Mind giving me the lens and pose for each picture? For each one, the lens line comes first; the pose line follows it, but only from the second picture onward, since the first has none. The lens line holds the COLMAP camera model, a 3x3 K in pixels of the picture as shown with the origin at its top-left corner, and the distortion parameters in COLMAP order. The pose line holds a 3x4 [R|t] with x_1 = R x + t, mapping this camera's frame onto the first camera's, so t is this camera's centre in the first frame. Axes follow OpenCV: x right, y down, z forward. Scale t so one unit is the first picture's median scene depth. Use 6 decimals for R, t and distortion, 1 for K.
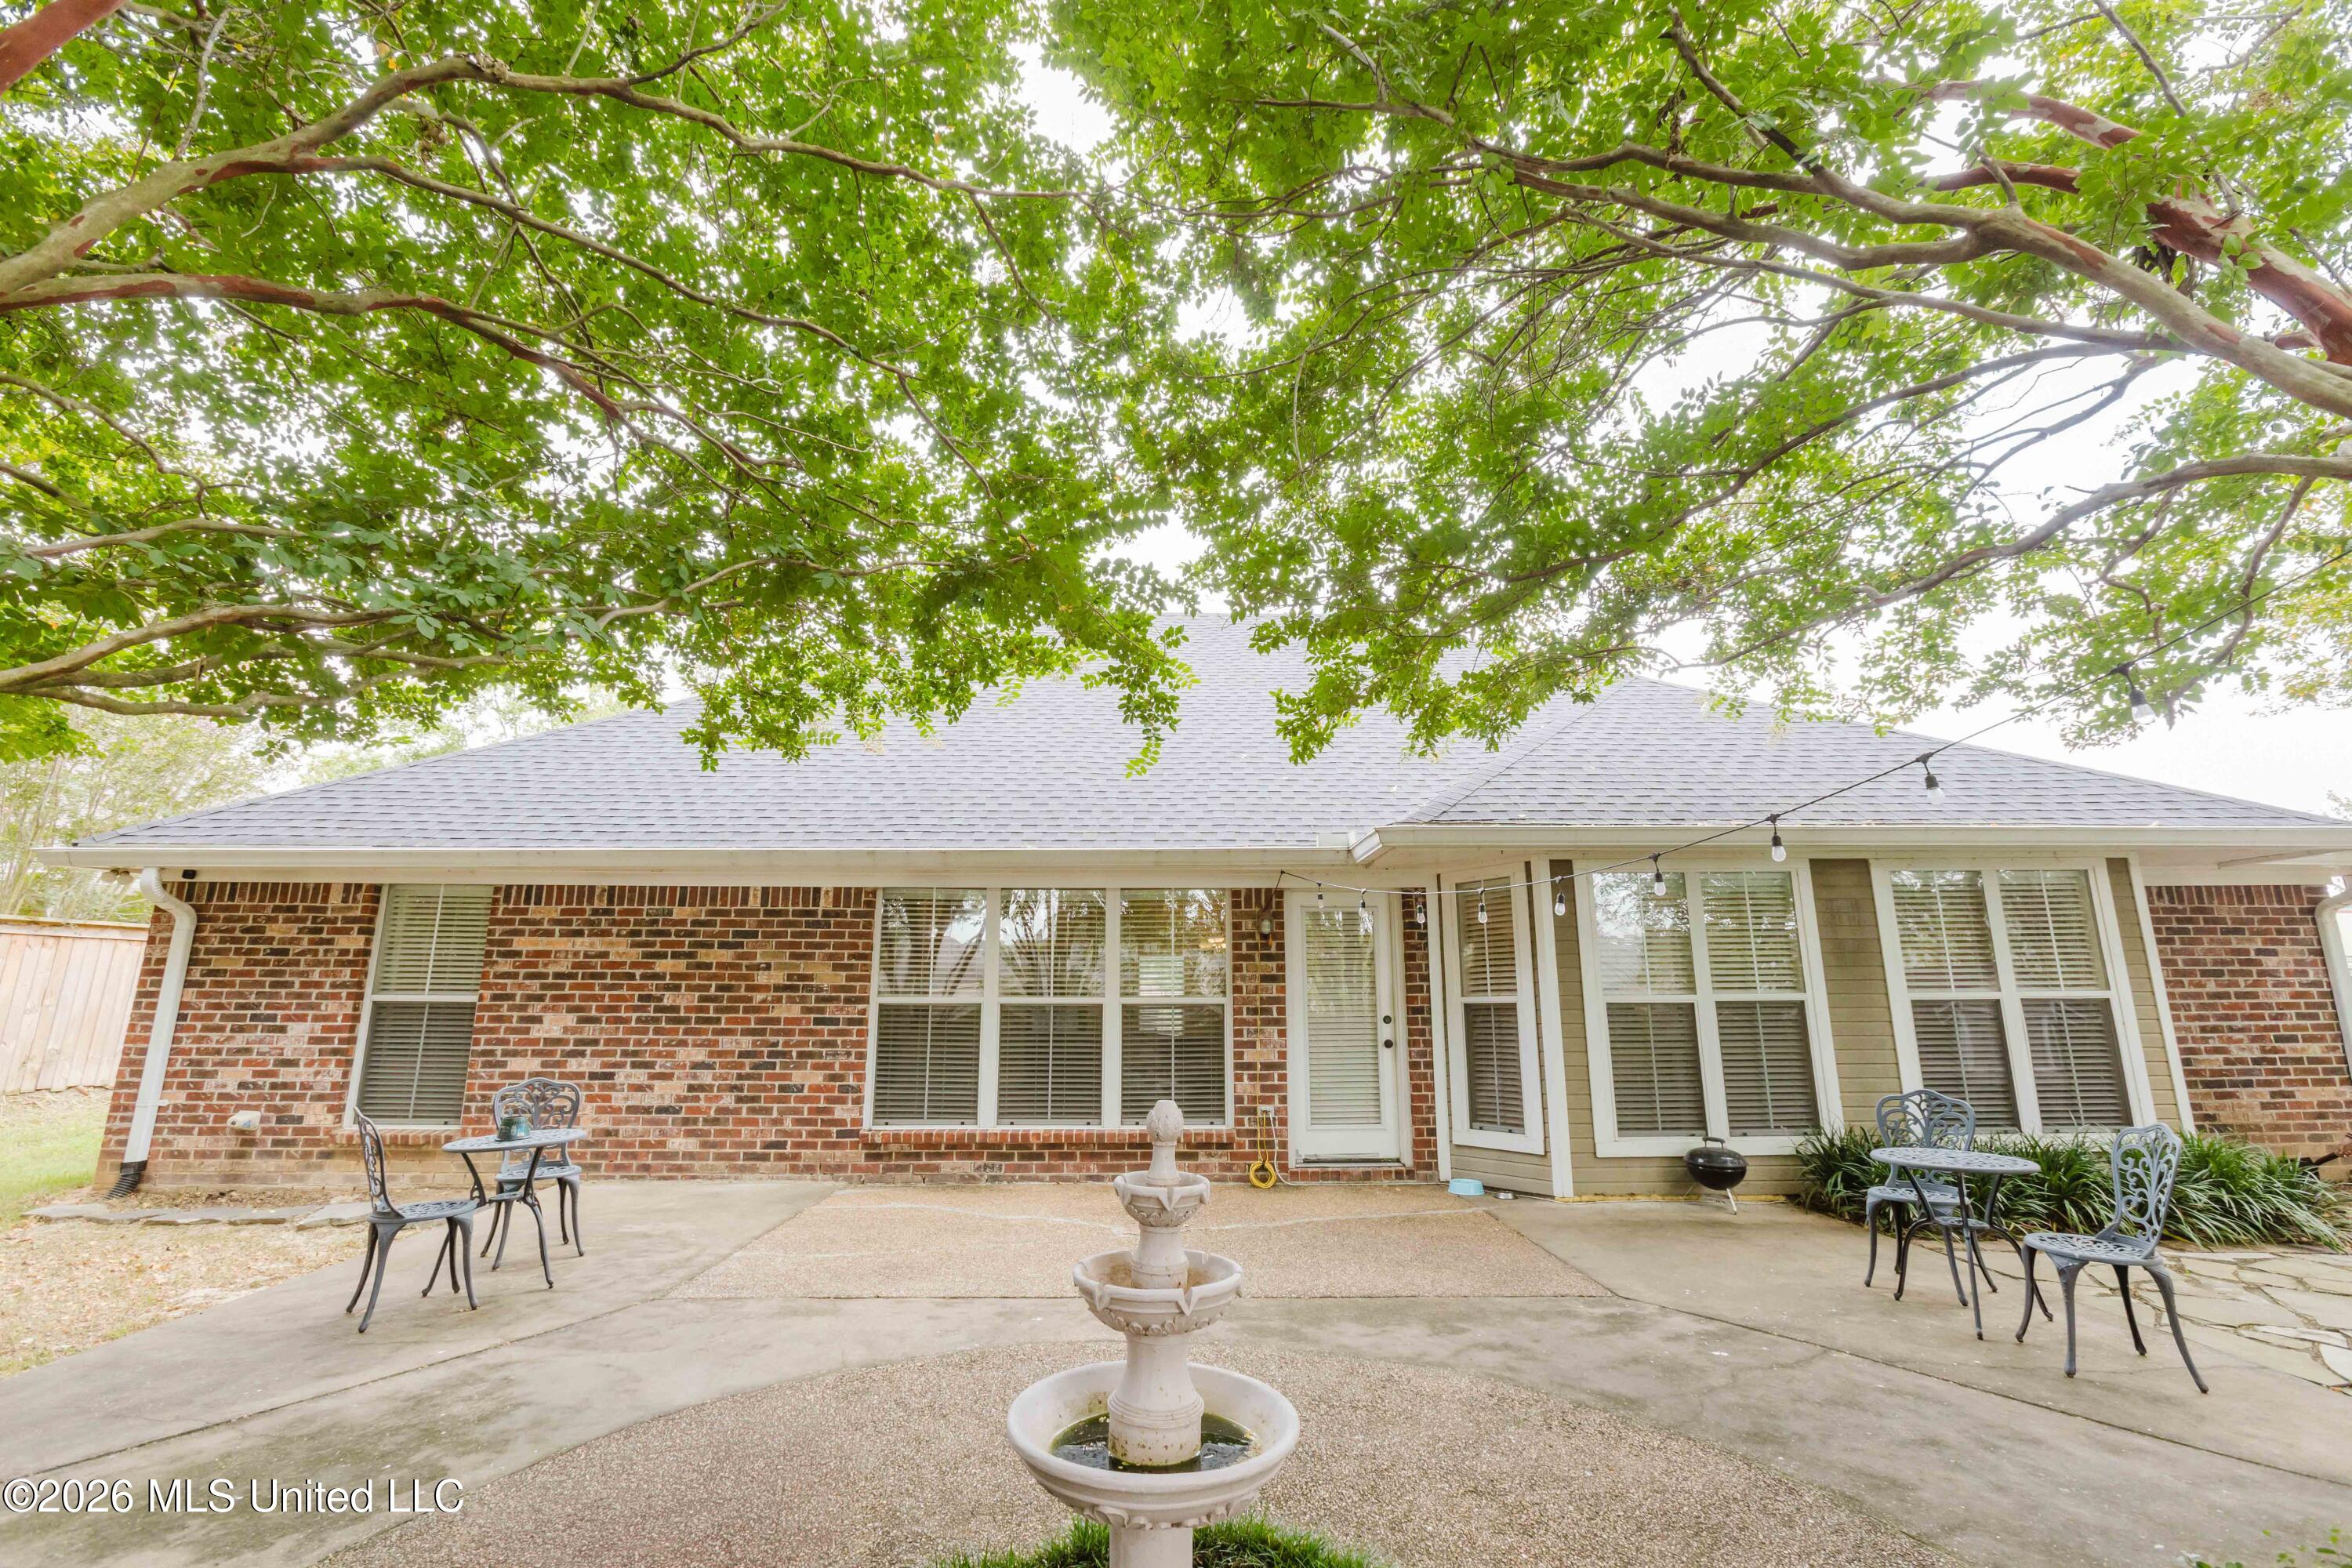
lens RADIAL K [[1234.1, 0, 1173.4], [0, 1234.1, 737.1], [0, 0, 1]] dist [0.002052, -0.000047]
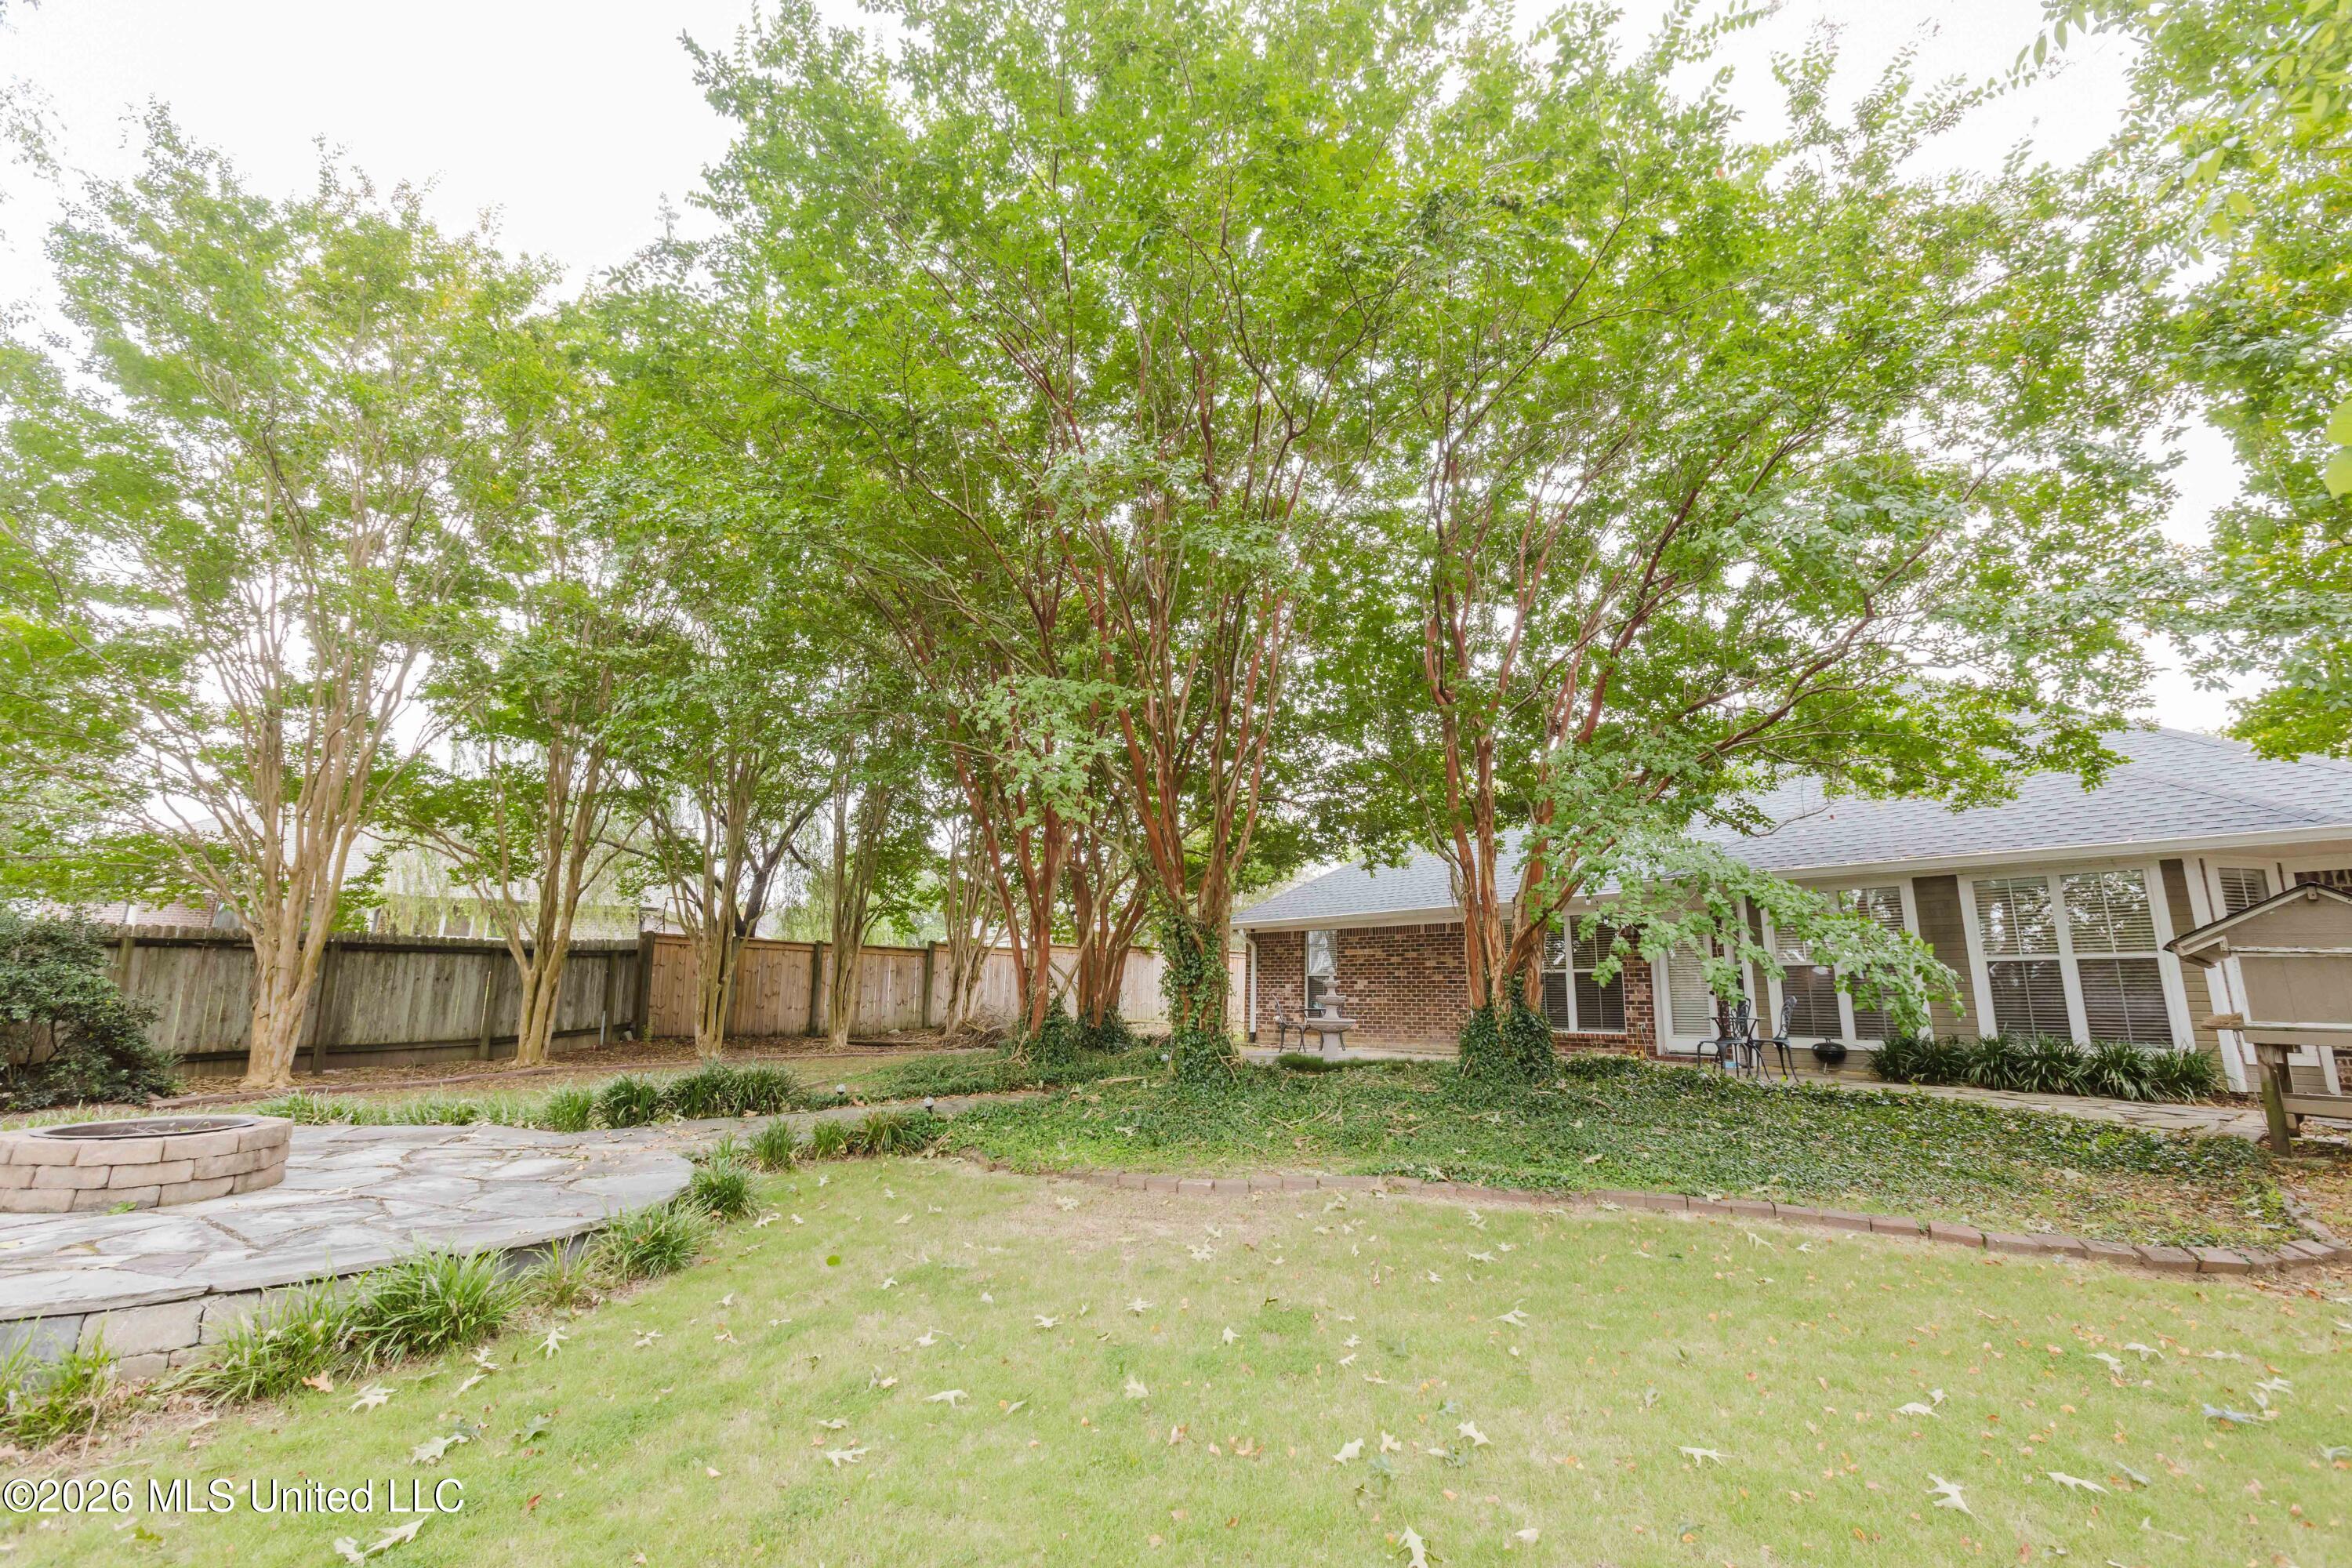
lens RADIAL K [[1062.0, 0, 1170.3], [0, 1062.0, 772.5], [0, 0, 1]] dist [0.000901, 0.000165]
pose [[0.632080, -0.159081, -0.758398, 0.956149], [0.188349, 0.980890, -0.048774, -0.157051], [0.751664, -0.112015, 0.649964, -0.647260]]
